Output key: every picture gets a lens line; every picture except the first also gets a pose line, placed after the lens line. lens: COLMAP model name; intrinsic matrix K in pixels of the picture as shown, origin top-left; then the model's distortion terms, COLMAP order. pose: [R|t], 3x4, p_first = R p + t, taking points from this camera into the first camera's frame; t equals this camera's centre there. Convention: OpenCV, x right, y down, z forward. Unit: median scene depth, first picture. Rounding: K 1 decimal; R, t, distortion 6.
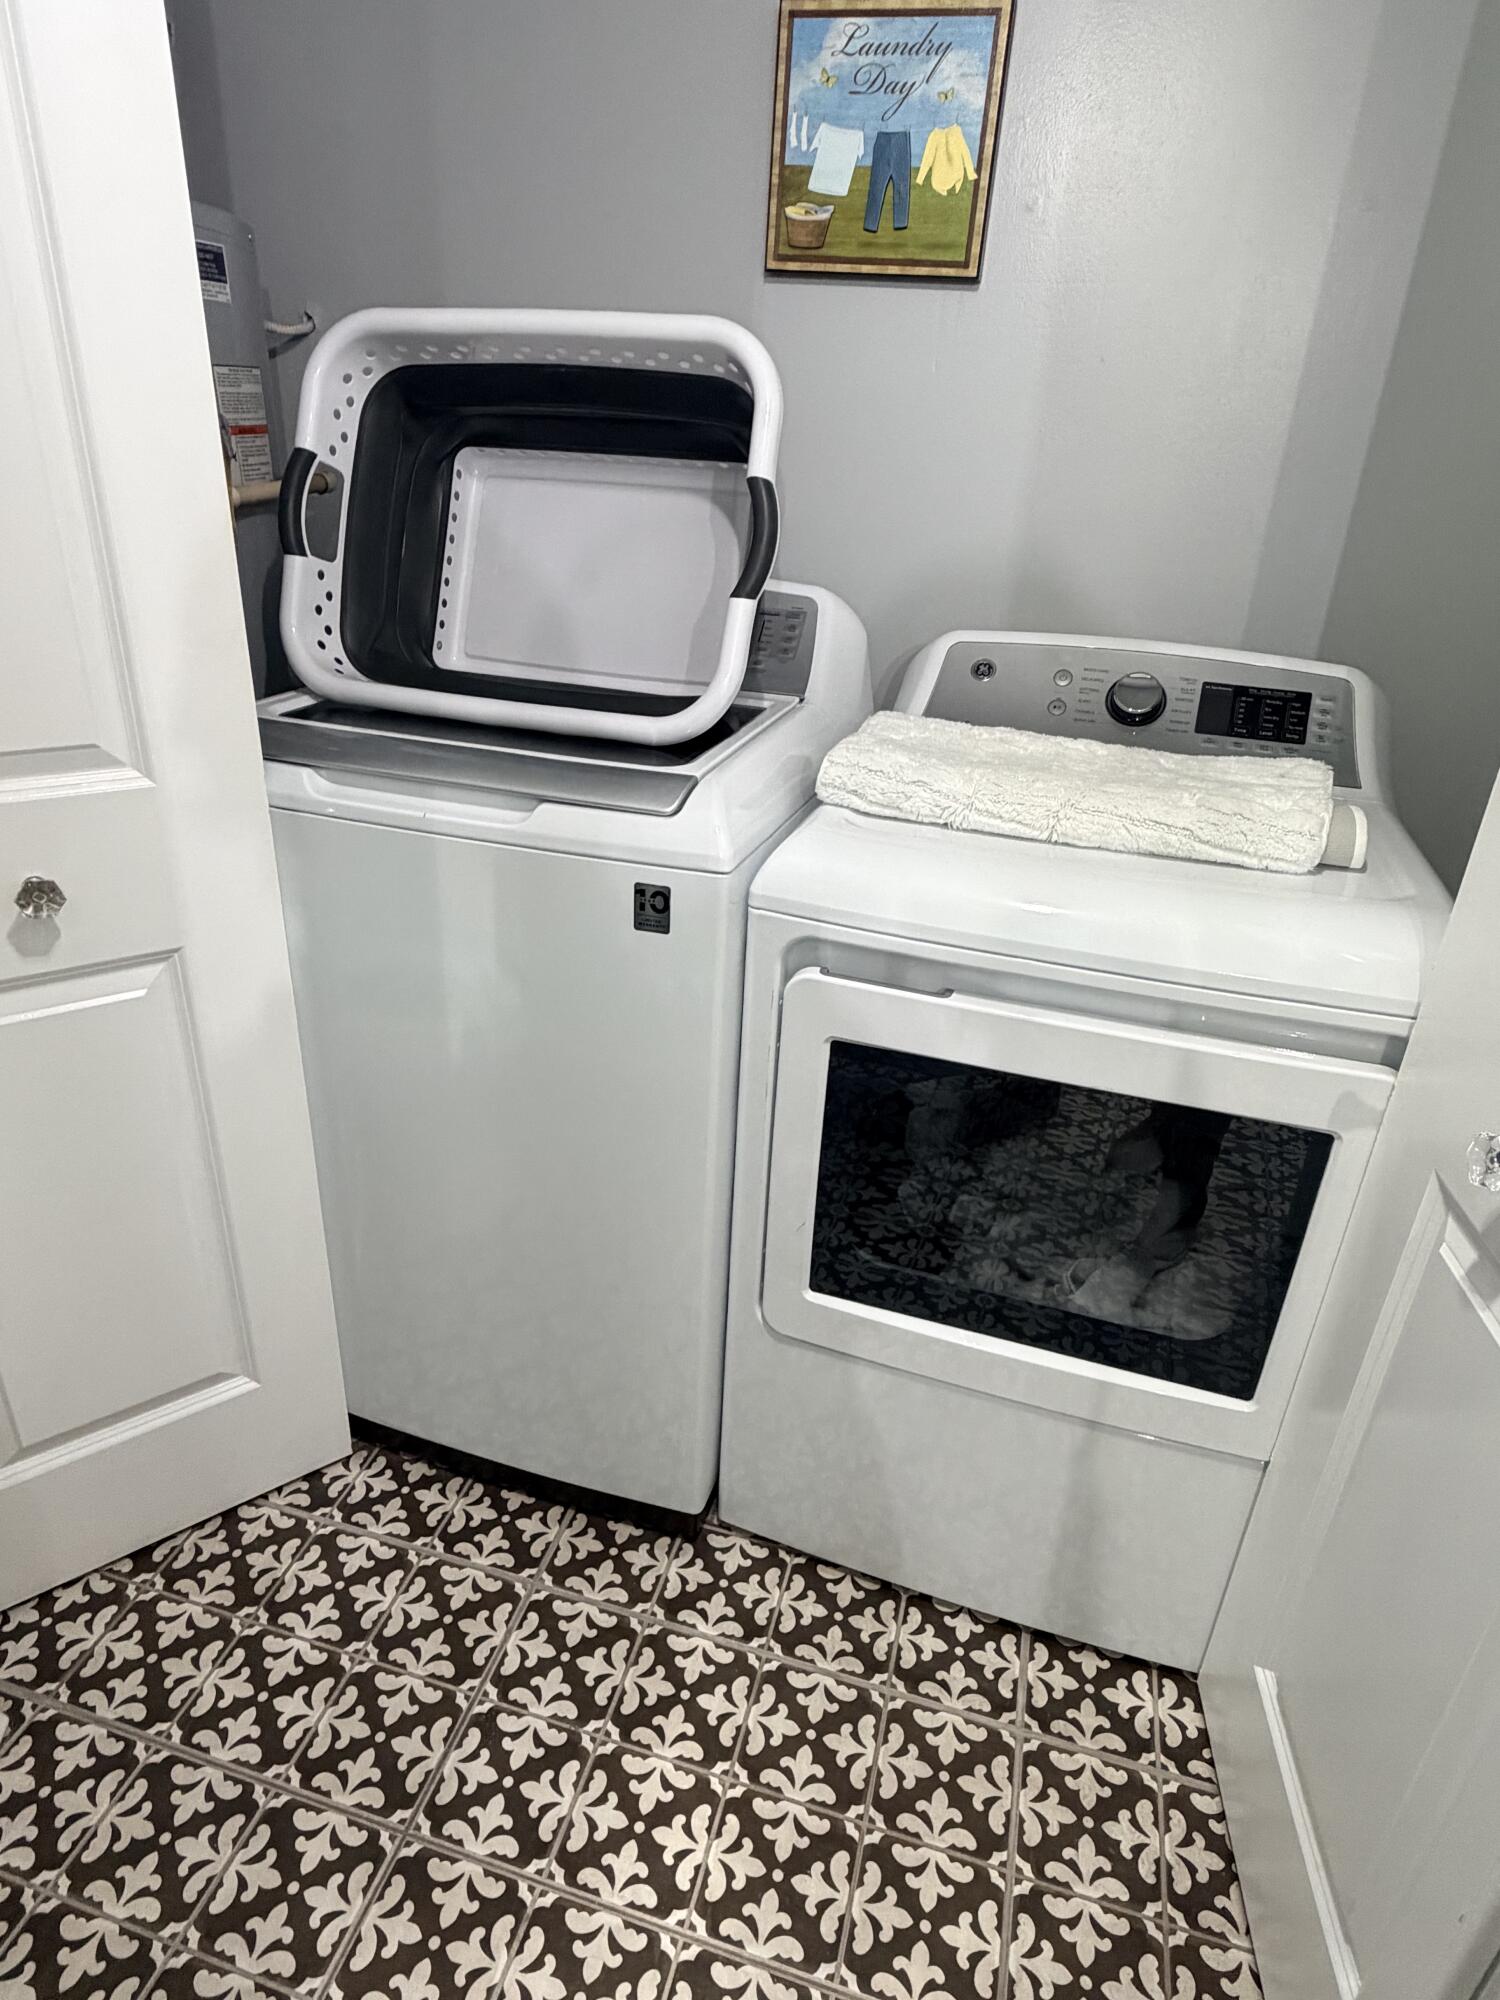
lens RADIAL K [[1140.1, 0, 747.3], [0, 1140.1, 996.2], [0, 0, 1]] dist [0.000420, -0.000658]
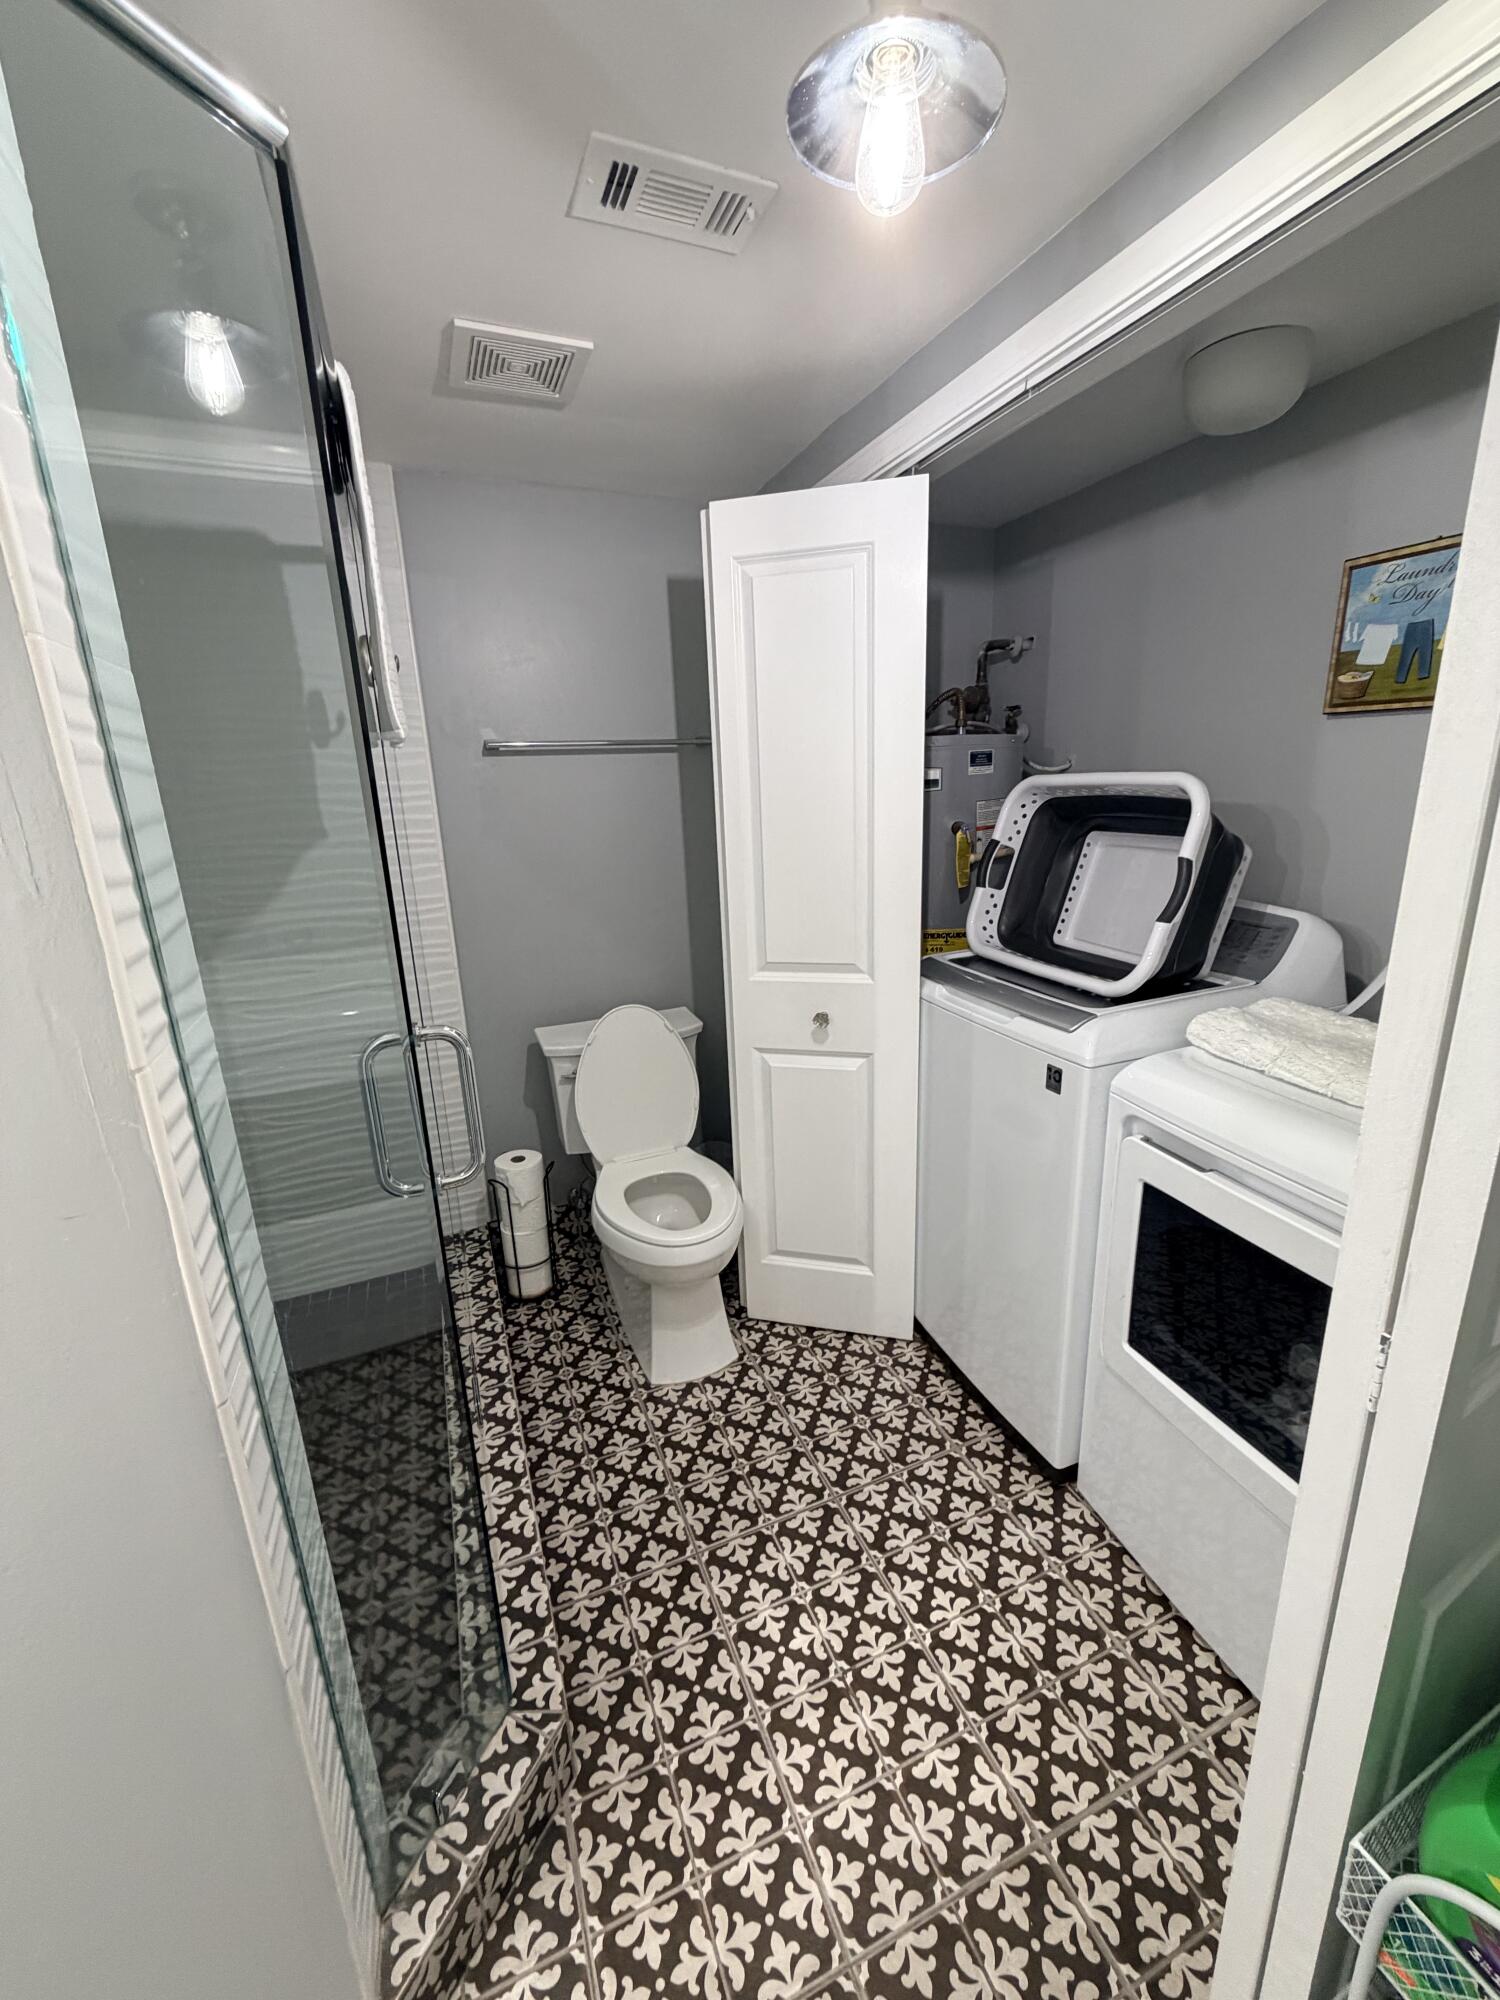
lens RADIAL K [[798.0, 0, 754.7], [0, 798.0, 996.5], [0, 0, 1]] dist [-0.001366, 0.000808]
pose [[0.618339, 0.135982, -0.774058, 0.502532], [-0.273706, 0.960518, -0.049906, -0.006492], [0.736710, 0.242723, 0.631145, -0.181351]]
